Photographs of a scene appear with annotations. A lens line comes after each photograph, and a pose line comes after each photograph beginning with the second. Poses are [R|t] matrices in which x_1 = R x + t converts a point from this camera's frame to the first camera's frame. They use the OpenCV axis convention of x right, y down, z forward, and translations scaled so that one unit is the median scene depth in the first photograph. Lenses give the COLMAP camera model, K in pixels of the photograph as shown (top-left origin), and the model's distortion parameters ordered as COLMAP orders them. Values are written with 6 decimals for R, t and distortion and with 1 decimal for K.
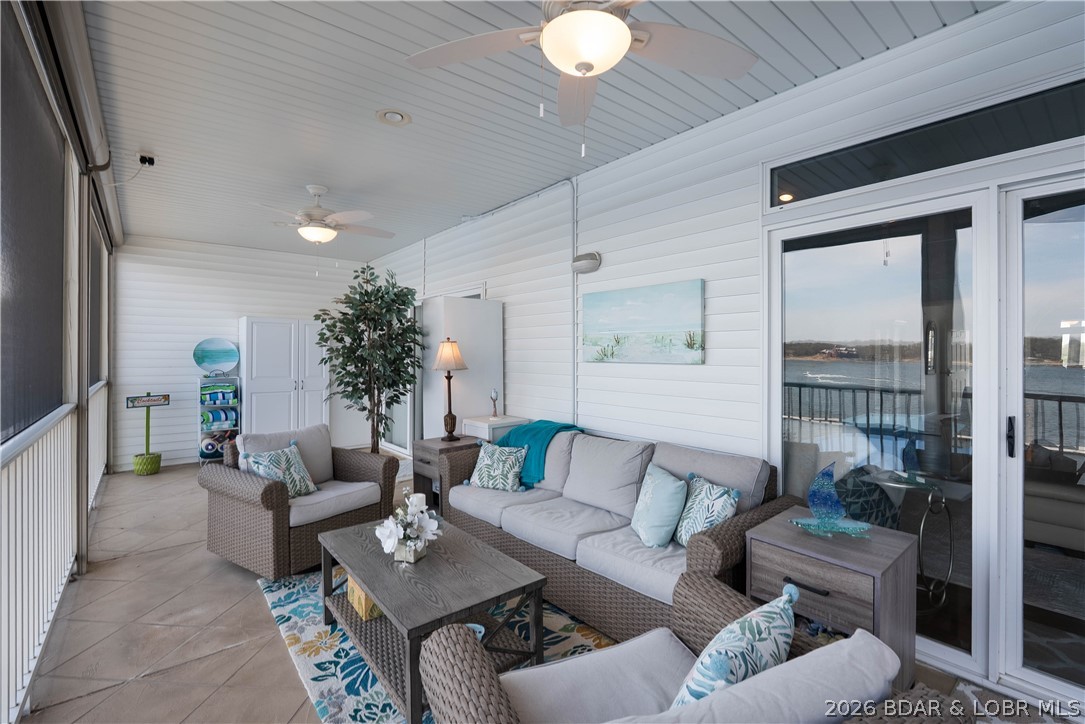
lens RADIAL K [[493.5, 0, 544.3], [0, 493.5, 352.9], [0, 0, 1]] dist [-0.005541, 0.000682]
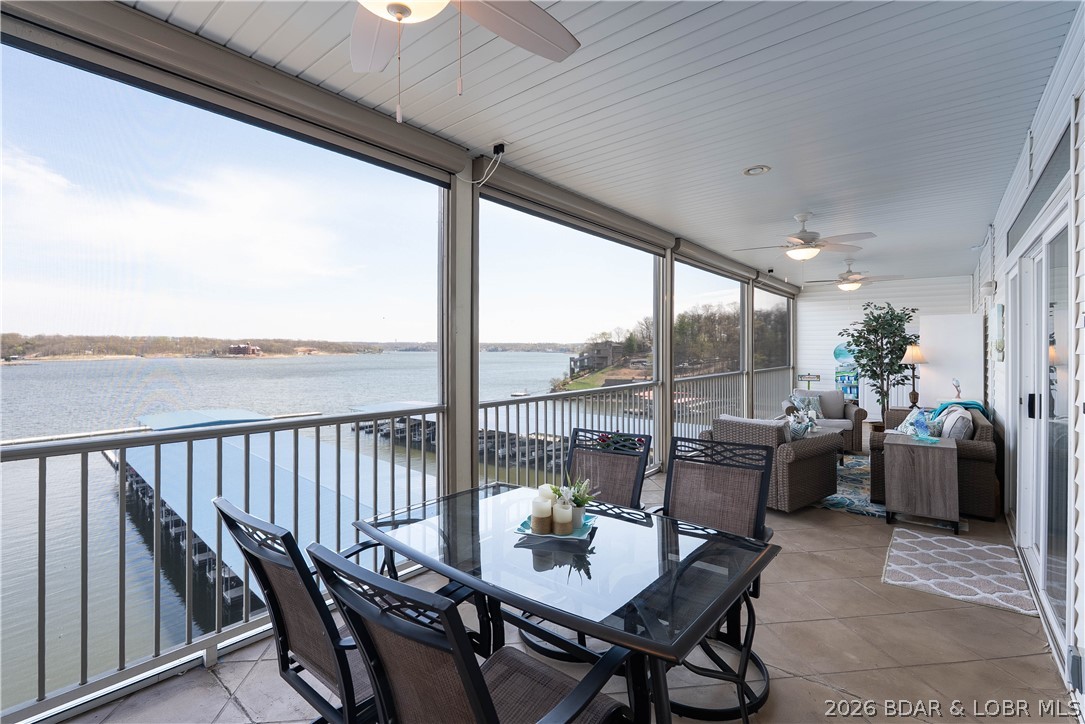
lens RADIAL K [[493.5, 0, 541.0], [0, 493.5, 353.9], [0, 0, 1]] dist [-0.005541, 0.000682]
pose [[0.192962, 0.009206, -0.981163, 1.065773], [-0.001859, 0.999958, 0.009016, -0.007978], [0.981205, 0.000084, 0.192971, -0.445242]]
